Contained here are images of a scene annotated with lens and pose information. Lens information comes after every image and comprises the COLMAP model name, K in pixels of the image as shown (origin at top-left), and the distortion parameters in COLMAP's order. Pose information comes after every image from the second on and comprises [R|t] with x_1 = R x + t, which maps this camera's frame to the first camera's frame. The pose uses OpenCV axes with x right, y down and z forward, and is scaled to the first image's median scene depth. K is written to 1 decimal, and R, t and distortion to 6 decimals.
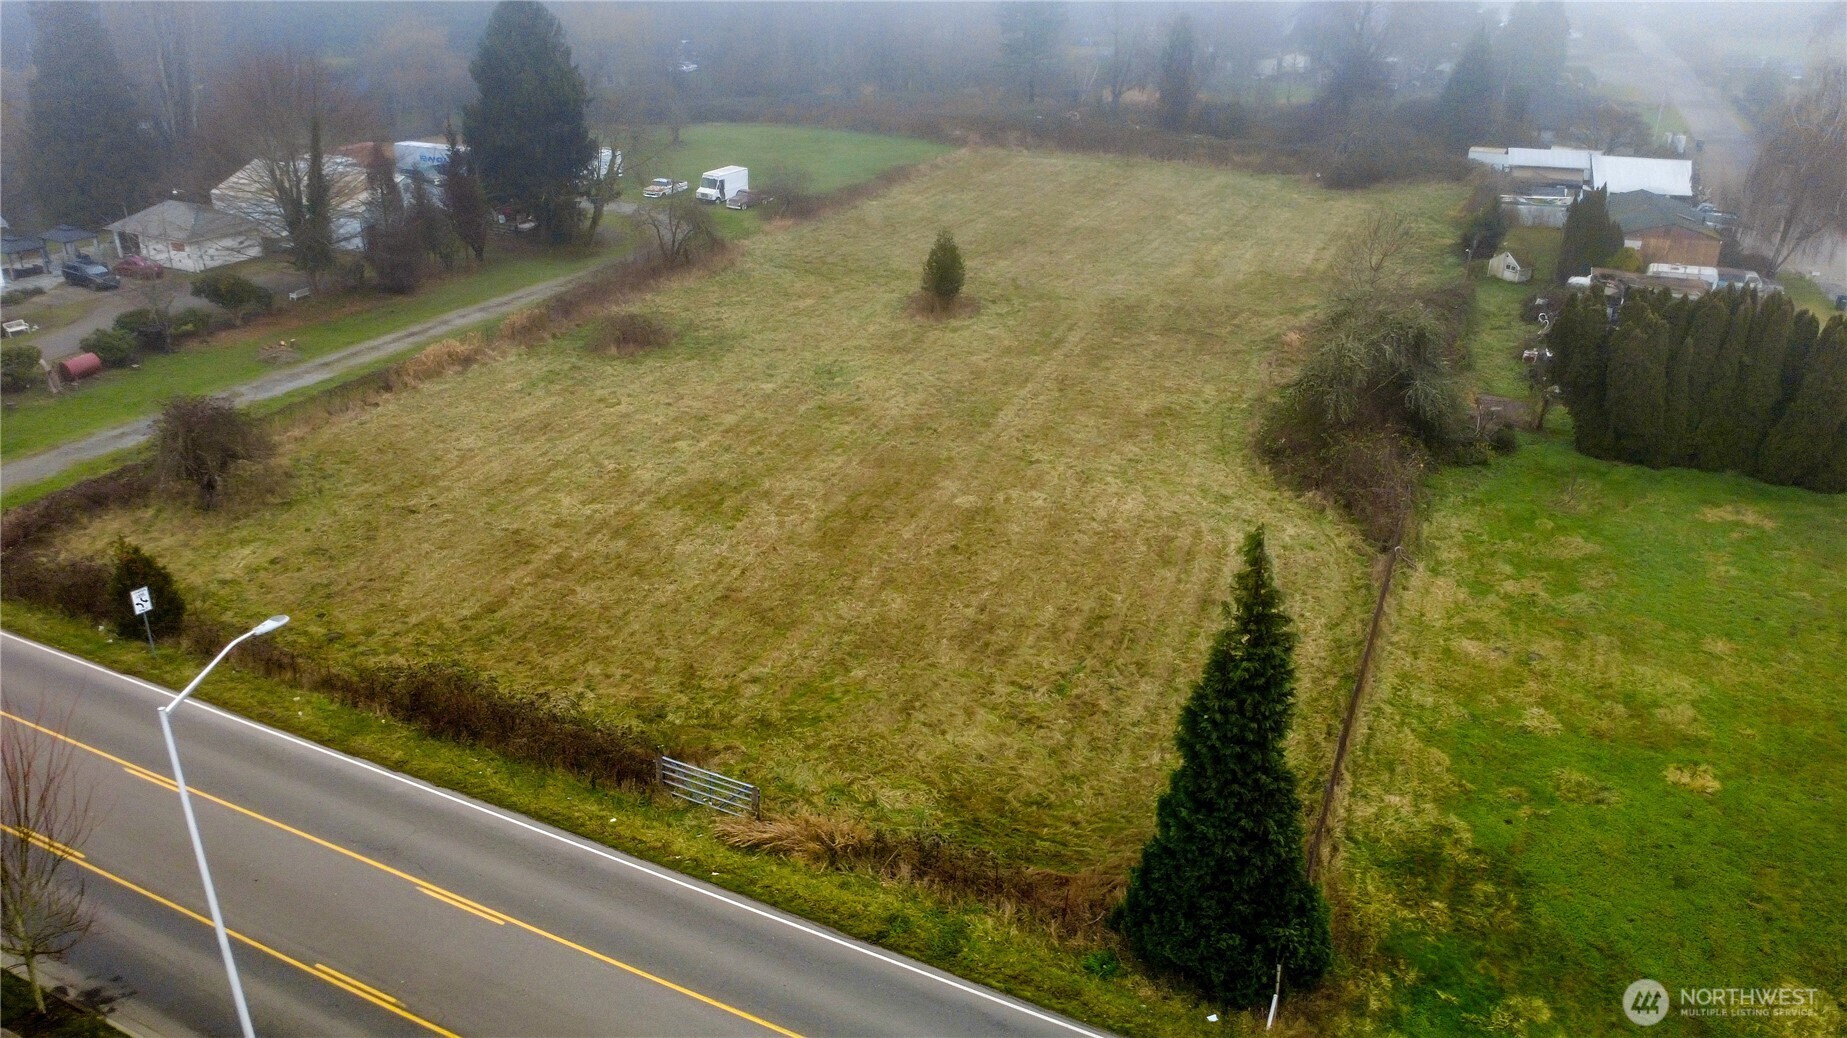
lens RADIAL K [[1340.1, 0, 923.0], [0, 1340.1, 522.0], [0, 0, 1]] dist [0.001476, -0.002054]
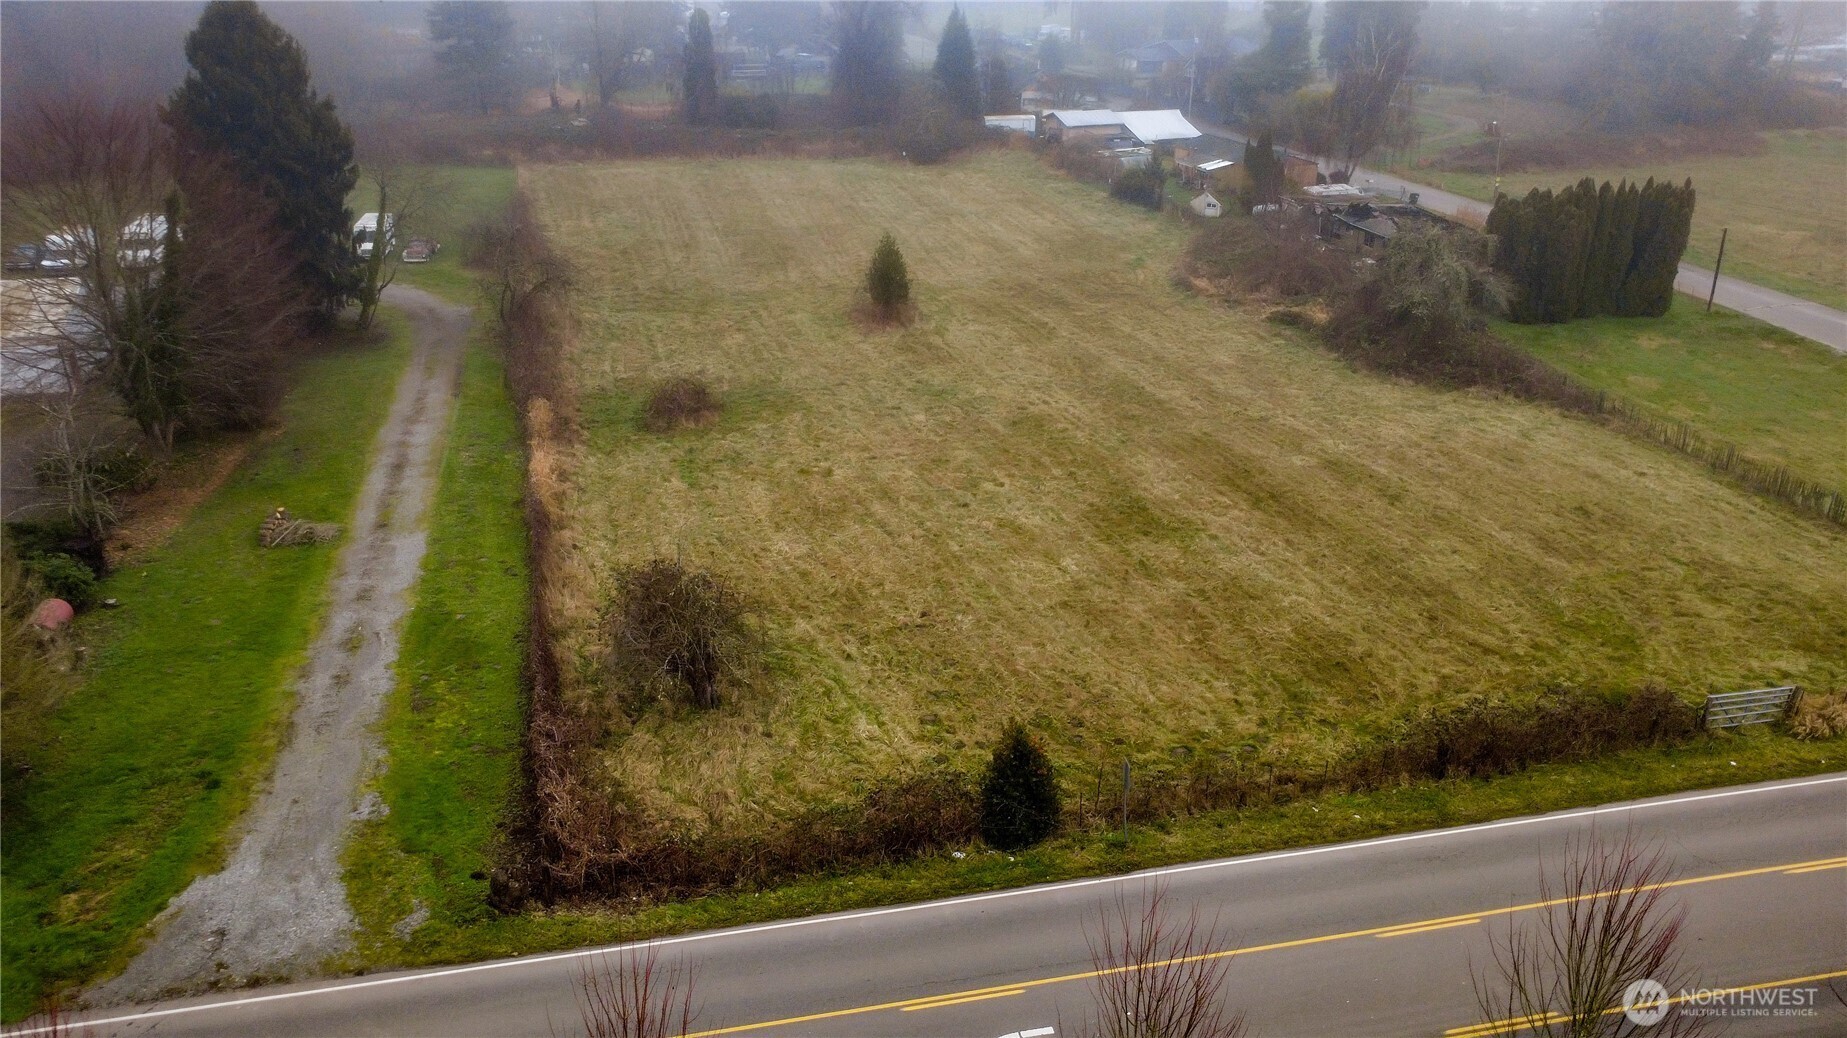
lens RADIAL K [[1340.1, 0, 923.0], [0, 1340.1, 522.0], [0, 0, 1]] dist [0.001476, -0.002054]
pose [[0.776801, -0.258932, 0.574051, -0.624493], [0.257932, 0.962410, 0.085075, -0.104013], [-0.574501, 0.081980, 0.814388, 0.239805]]
